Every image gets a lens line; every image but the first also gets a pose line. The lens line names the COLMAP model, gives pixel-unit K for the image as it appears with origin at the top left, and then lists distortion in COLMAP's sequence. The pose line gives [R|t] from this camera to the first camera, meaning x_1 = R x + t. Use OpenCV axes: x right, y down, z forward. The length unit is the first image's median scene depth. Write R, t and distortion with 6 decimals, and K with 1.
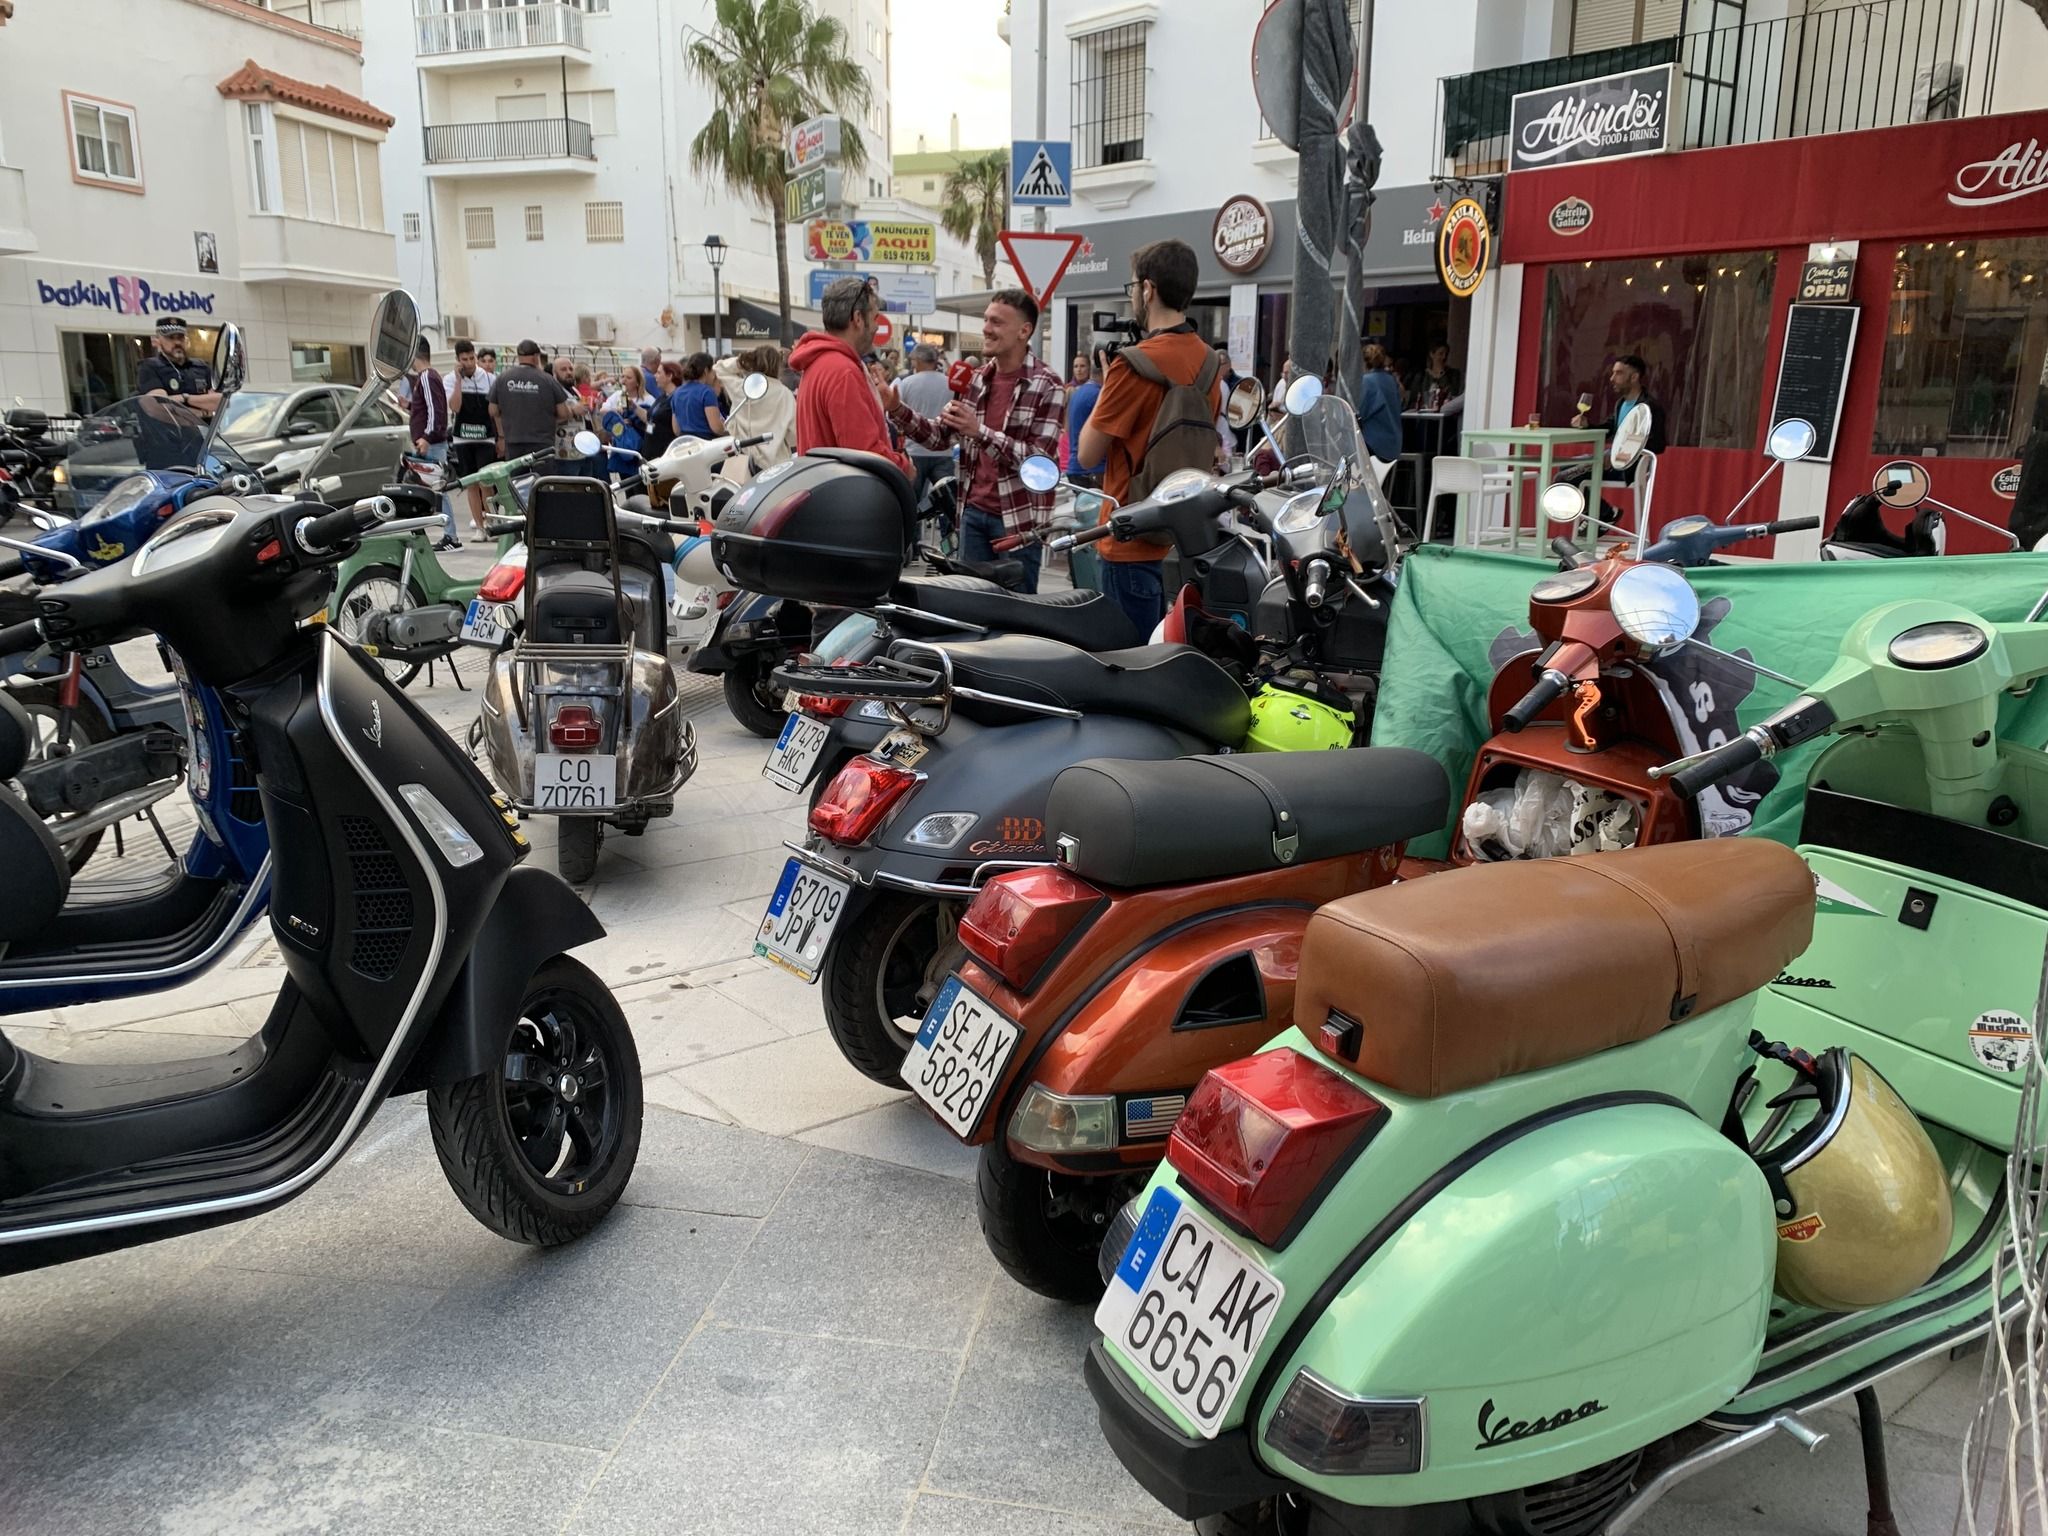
lens RADIAL K [[1567.5, 0, 1024.0], [0, 1567.5, 768.0], [0, 0, 1]] dist [0.008319, 0.002981]
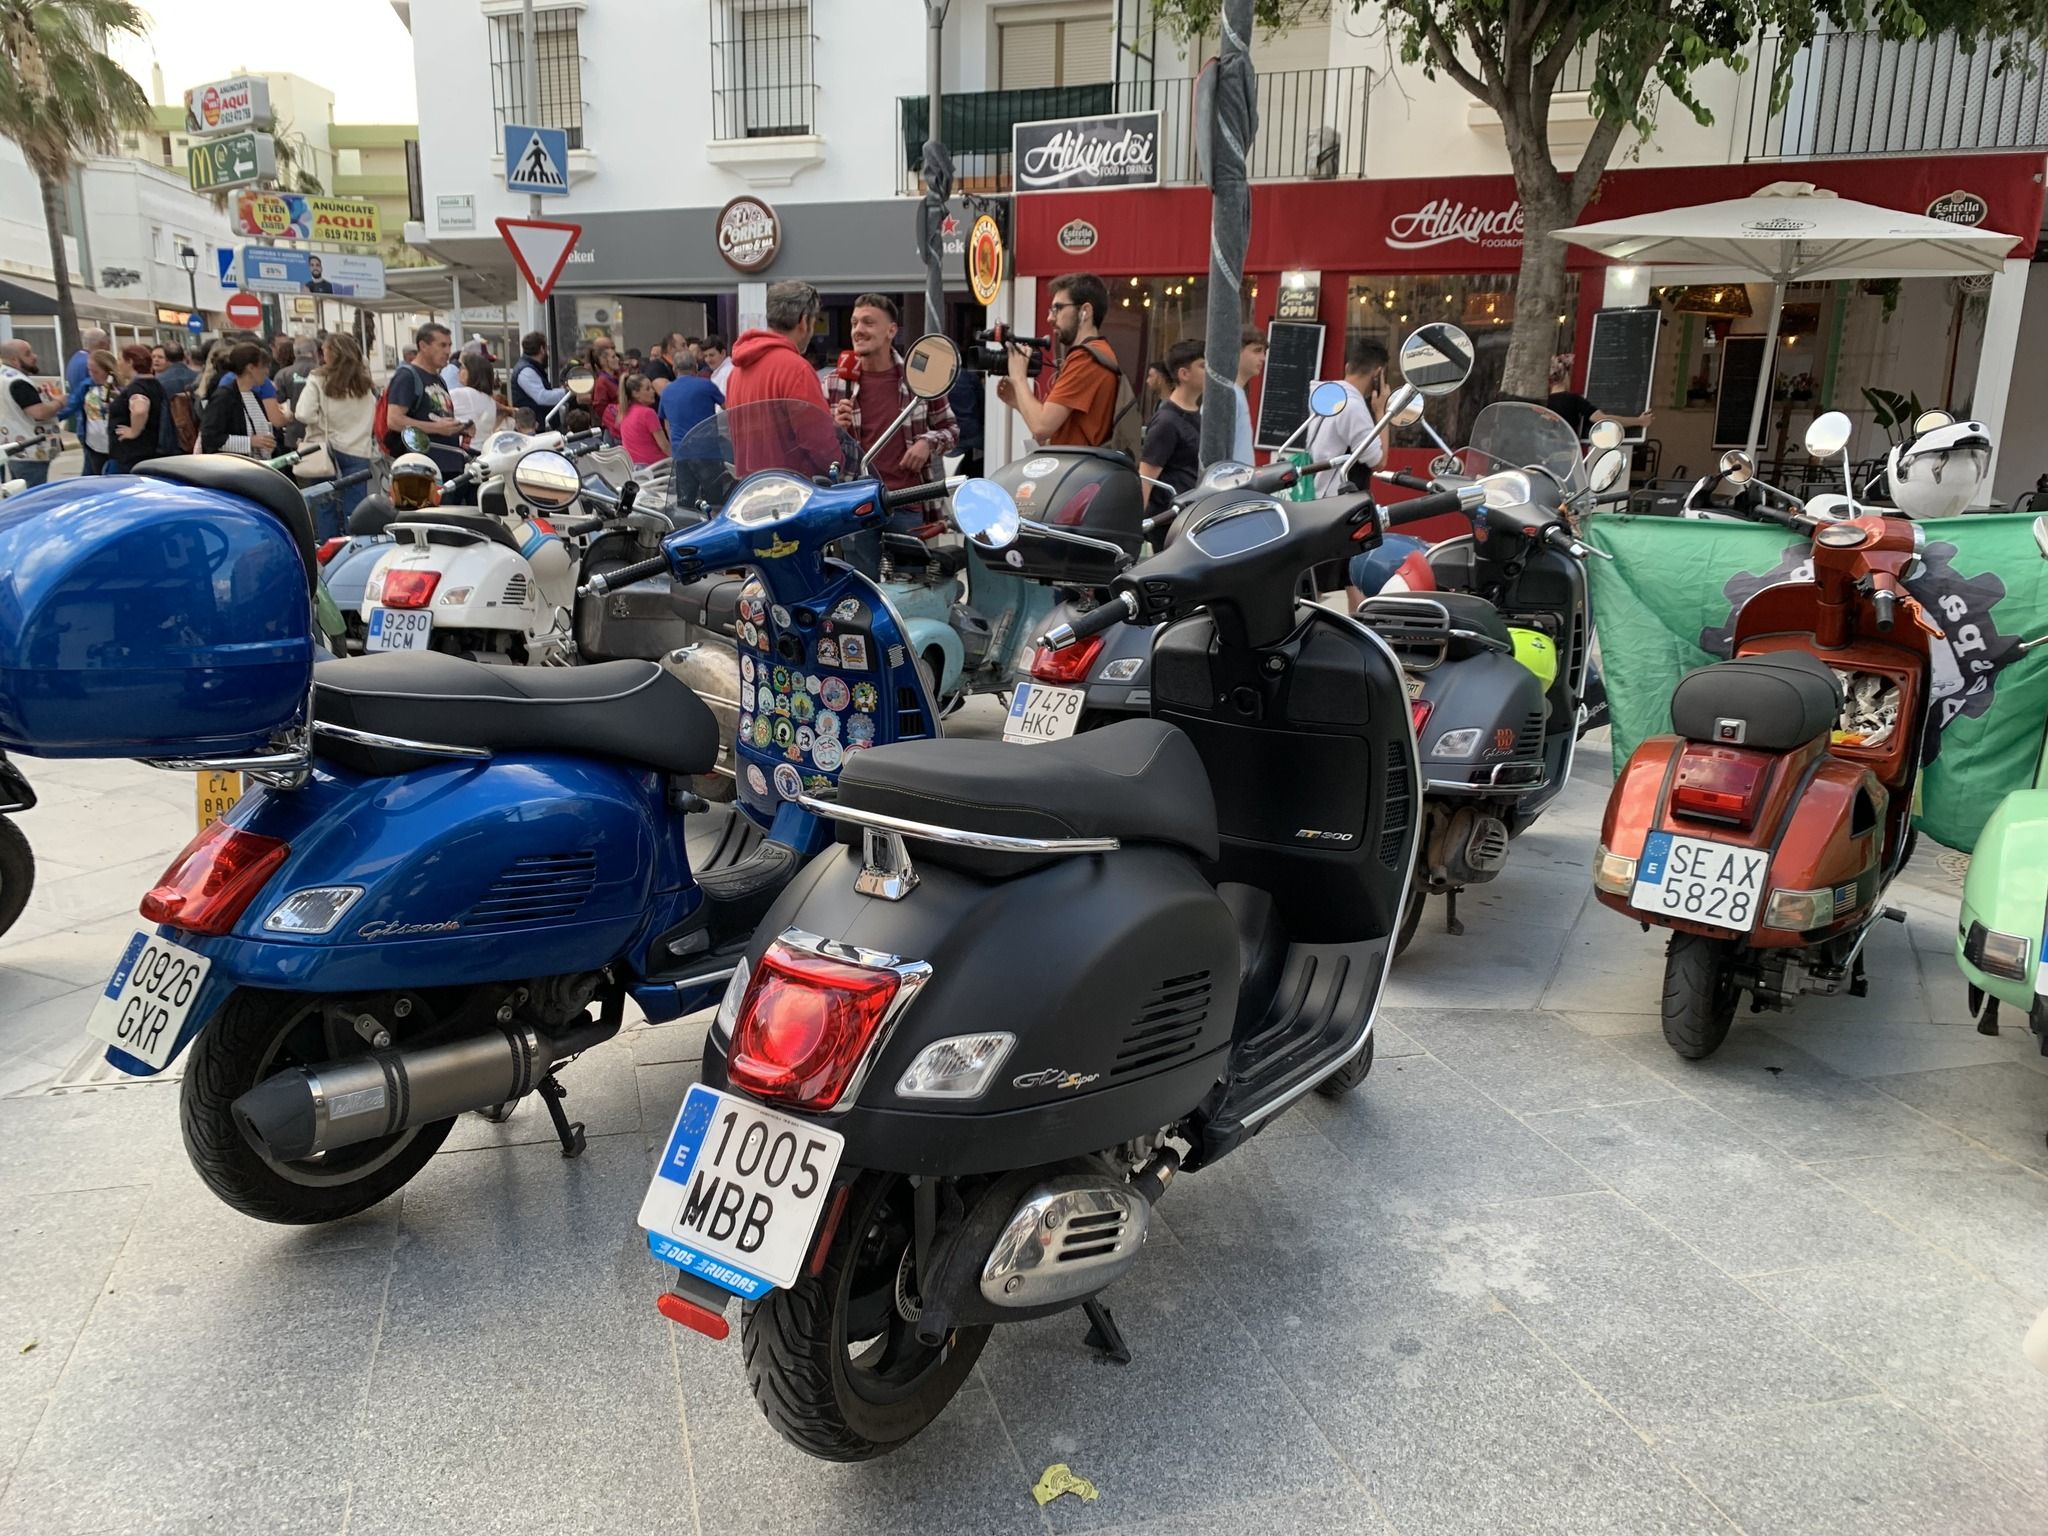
lens RADIAL K [[1560.3, 0, 994.4], [0, 1560.3, 784.4], [0, 0, 1]] dist [0.004251, 0.002500]
pose [[0.905714, -0.094542, 0.413211, -0.202267], [0.087997, 0.995509, 0.034890, -0.001188], [-0.414654, 0.004761, 0.909967, -0.001298]]
